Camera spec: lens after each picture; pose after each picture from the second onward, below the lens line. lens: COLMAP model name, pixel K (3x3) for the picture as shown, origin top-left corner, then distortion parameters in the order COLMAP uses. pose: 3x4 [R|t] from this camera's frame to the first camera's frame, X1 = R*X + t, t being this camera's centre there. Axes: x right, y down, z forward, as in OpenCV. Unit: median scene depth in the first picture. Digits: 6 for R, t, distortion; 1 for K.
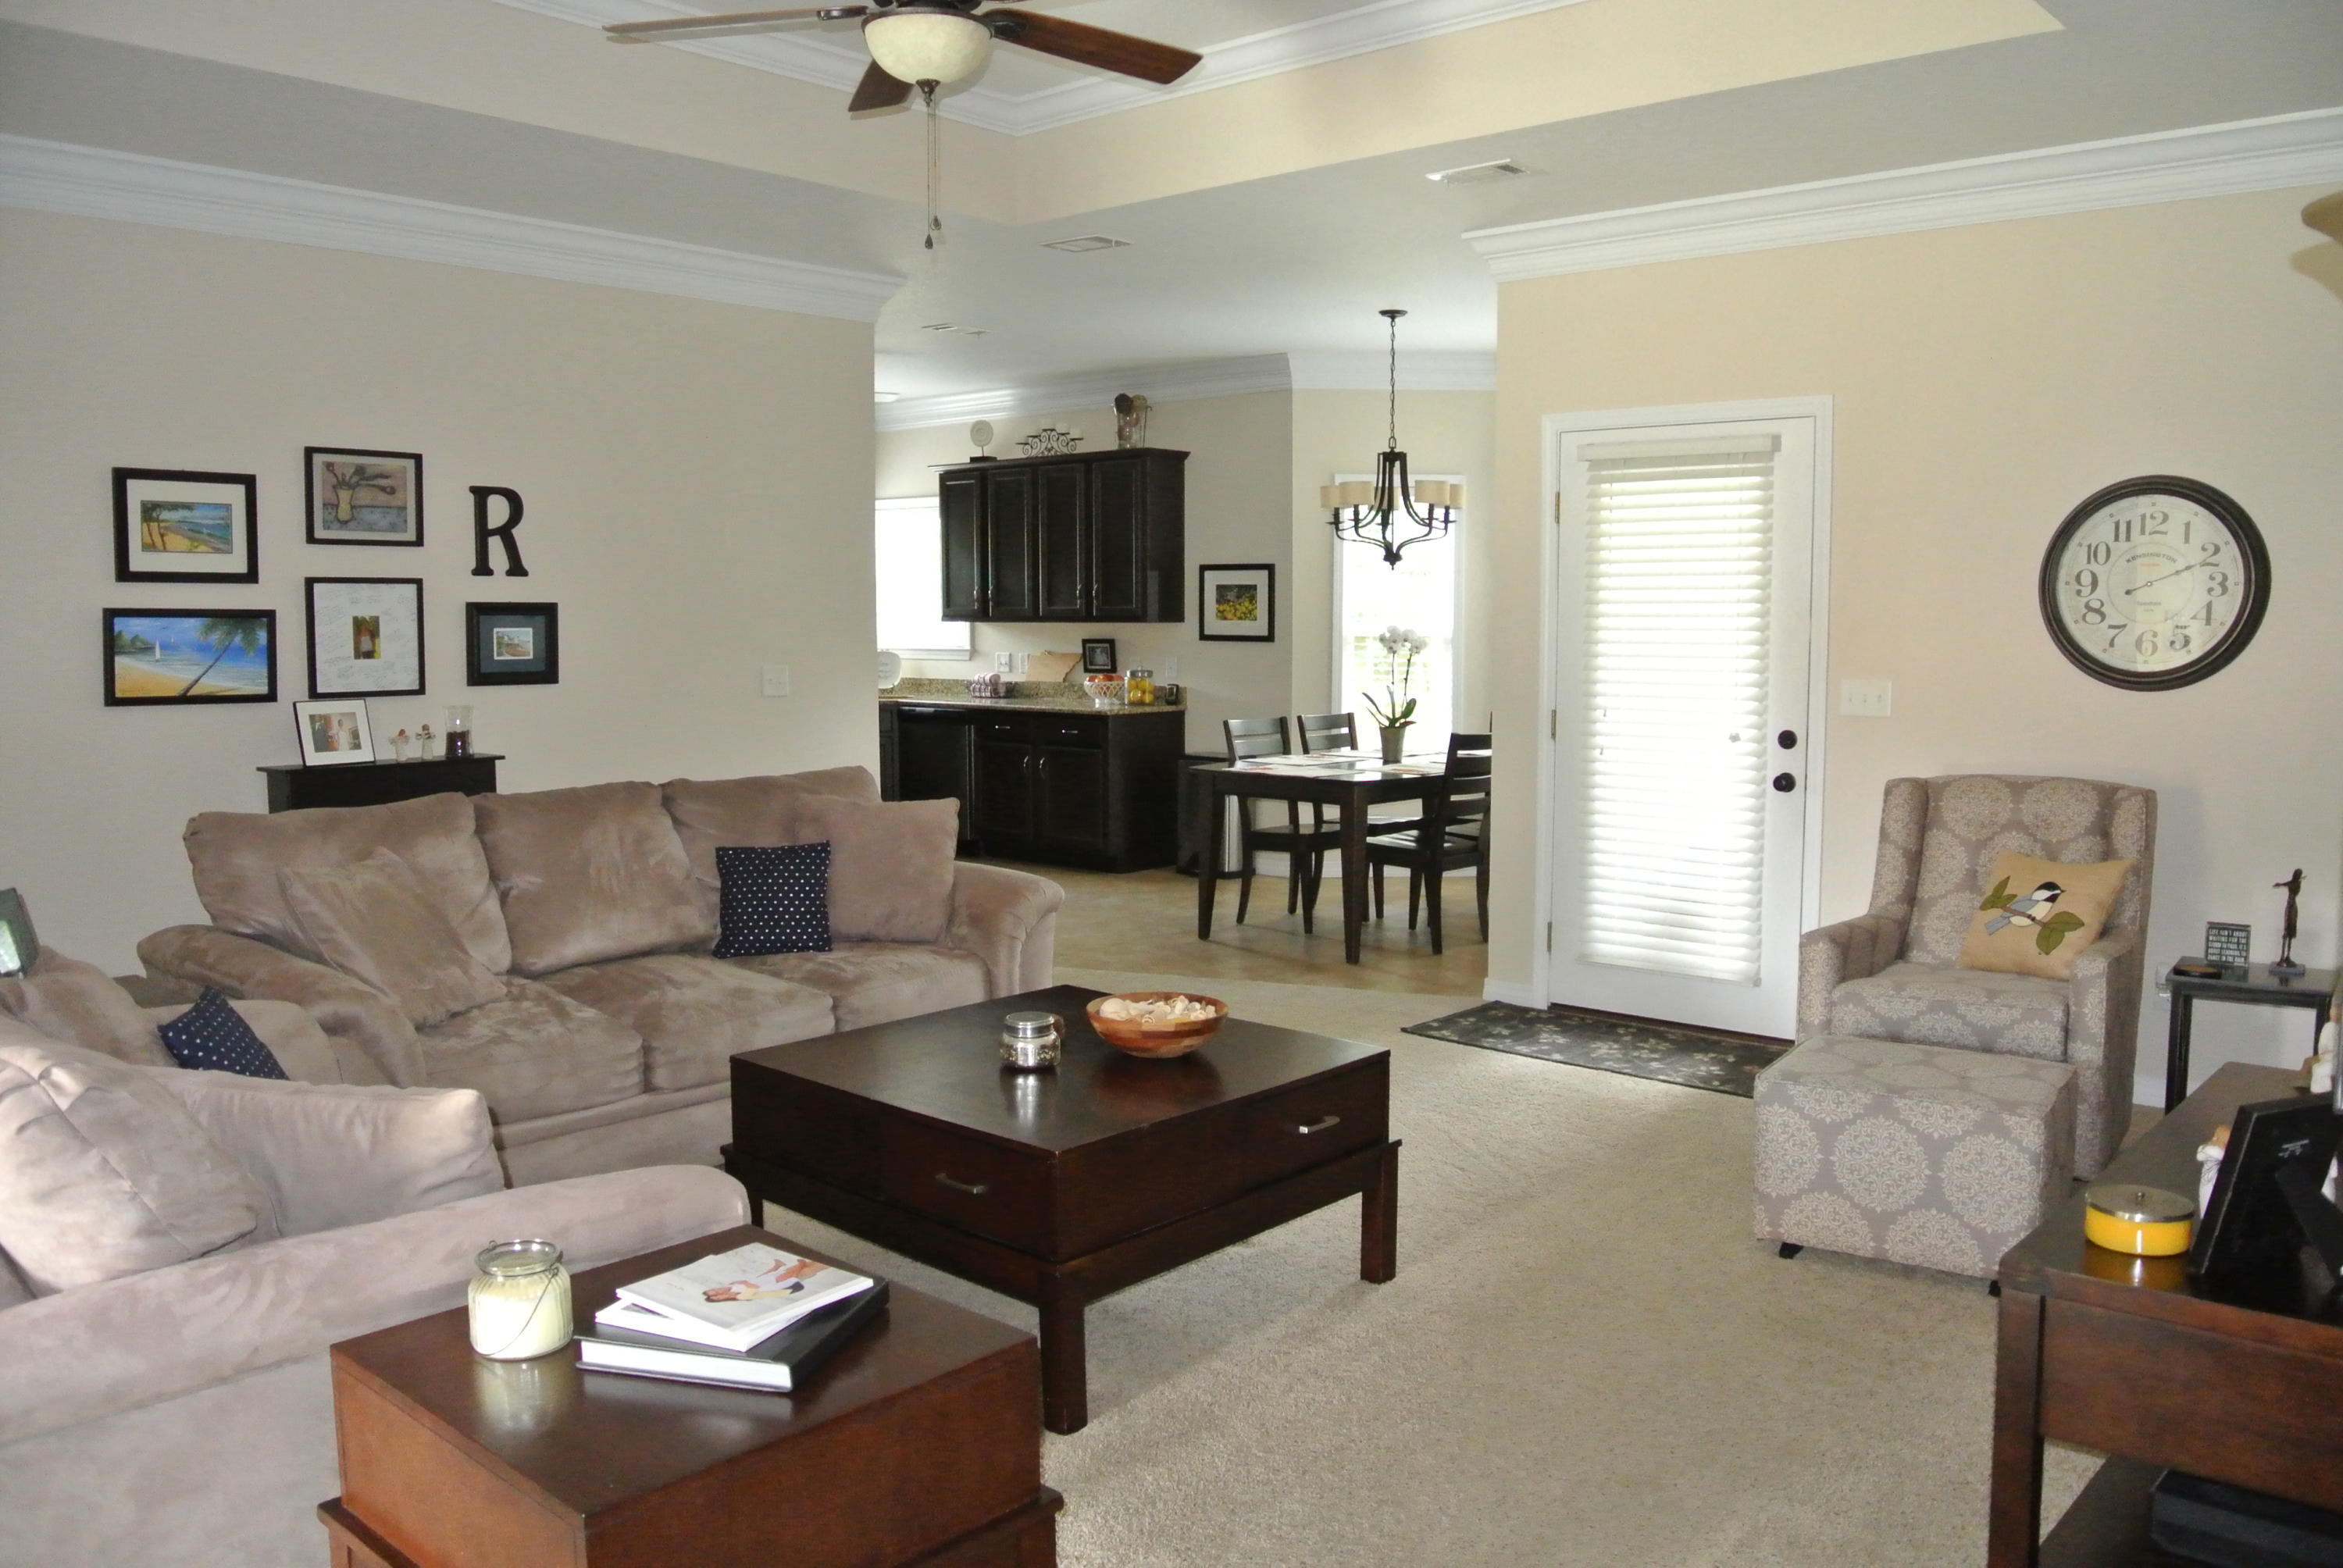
lens RADIAL K [[1826.9, 0, 1165.7], [0, 1826.9, 780.2], [0, 0, 1]] dist [-0.061341, -0.004693]
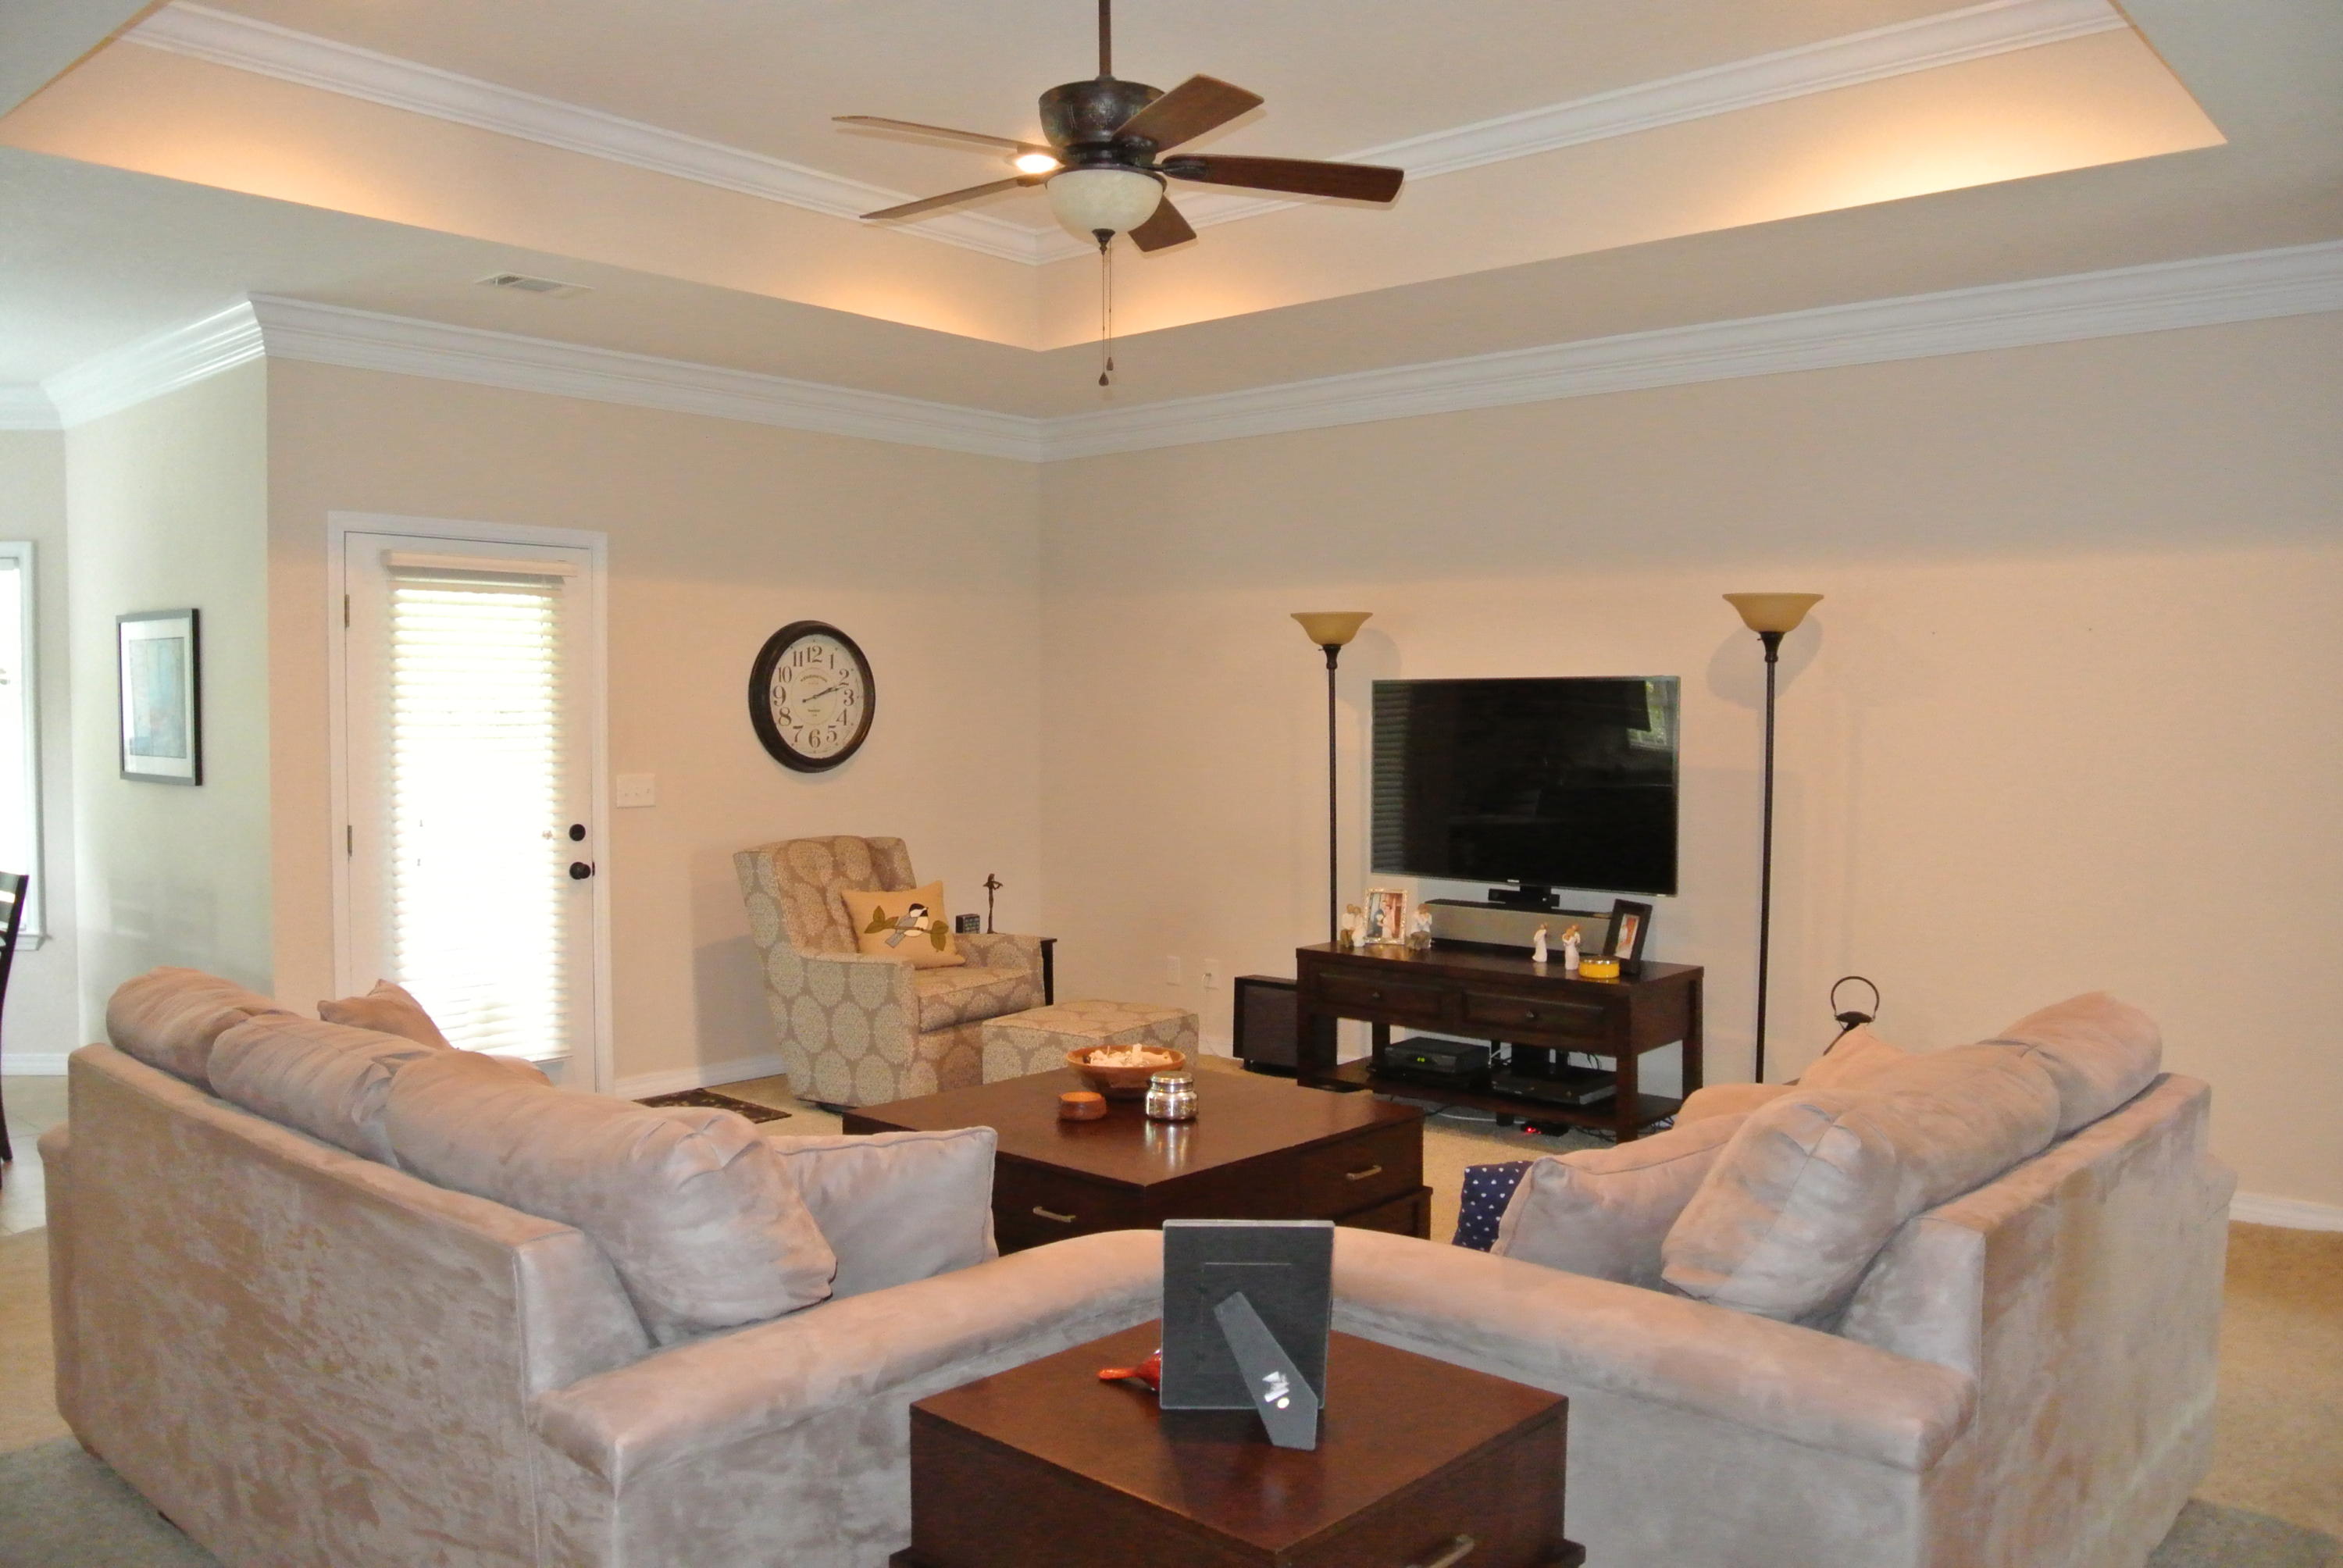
lens RADIAL K [[1826.9, 0, 1164.9], [0, 1826.9, 774.3], [0, 0, 1]] dist [-0.061341, -0.004693]
pose [[0.007360, -0.033636, 0.999407, -0.879648], [0.094776, 0.994959, 0.032788, -0.068787], [-0.995471, 0.094478, 0.010511, 0.703560]]
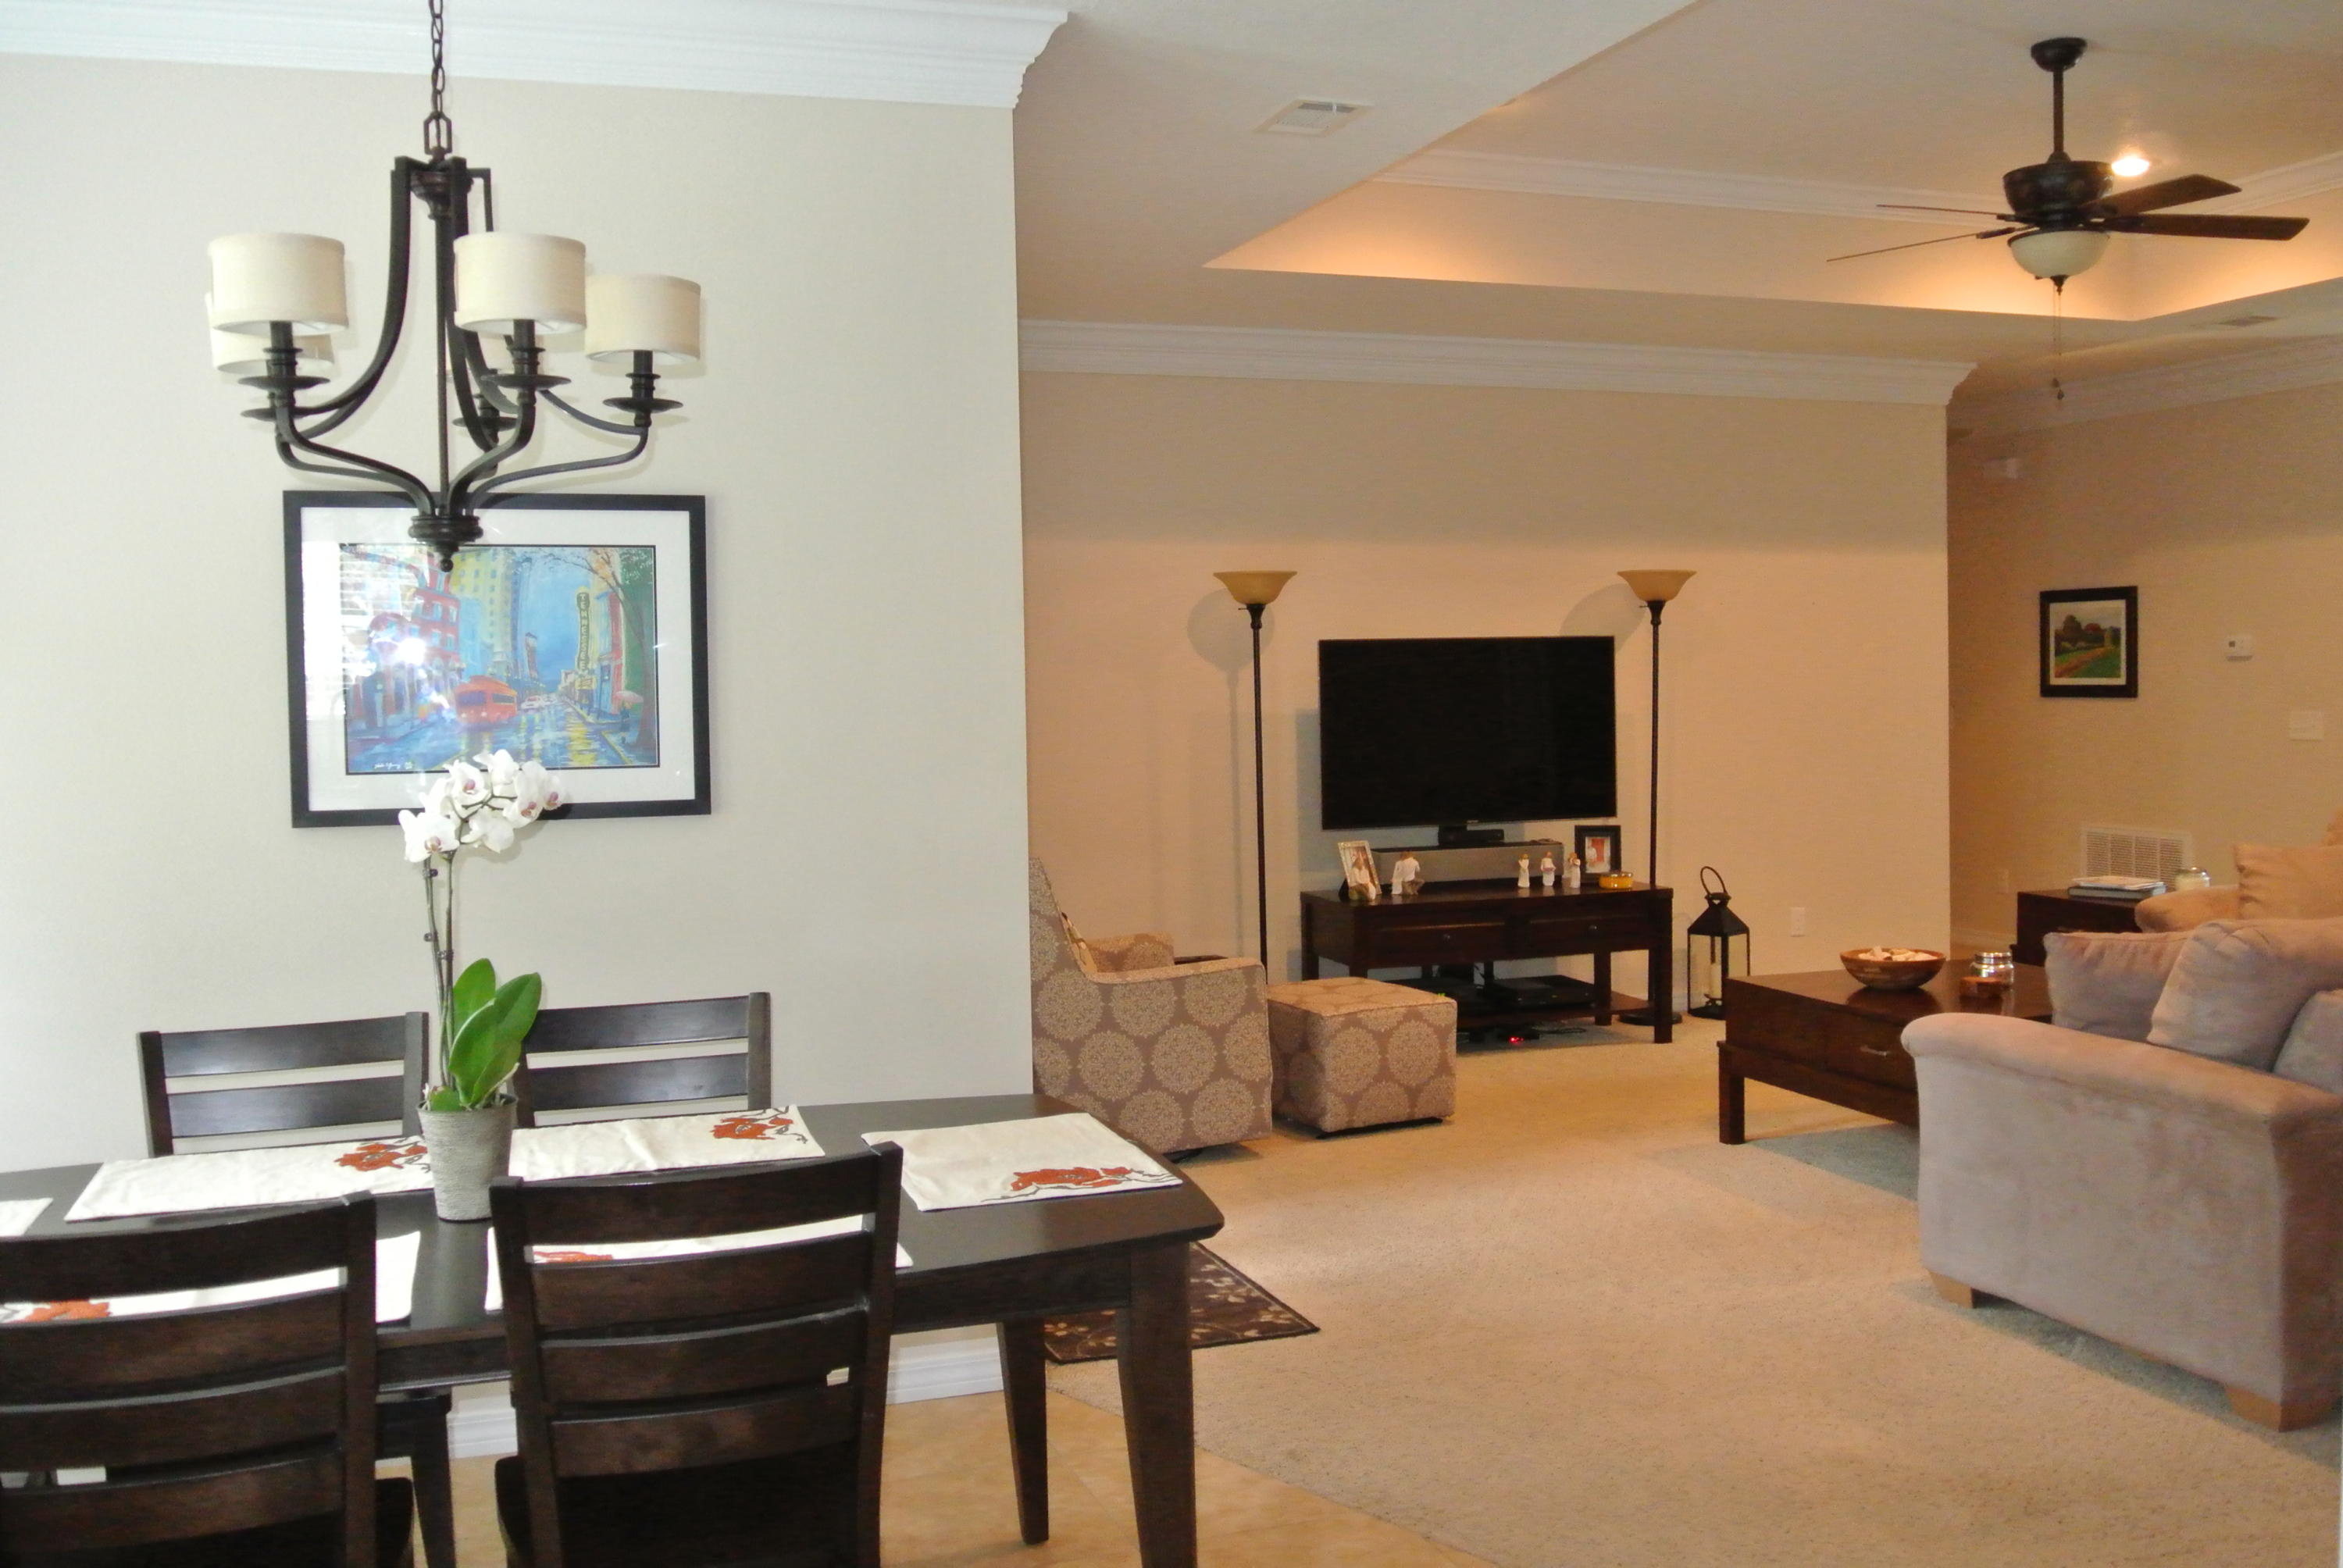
lens RADIAL K [[2127.8, 0, 1165.3], [0, 2127.8, 771.8], [0, 0, 1]] dist [-0.060108, 0.000000]
pose [[-0.874020, -0.002056, 0.485886, -0.220782], [0.068156, 0.989586, 0.126788, -0.187280], [-0.481086, 0.143931, -0.864777, 1.961724]]
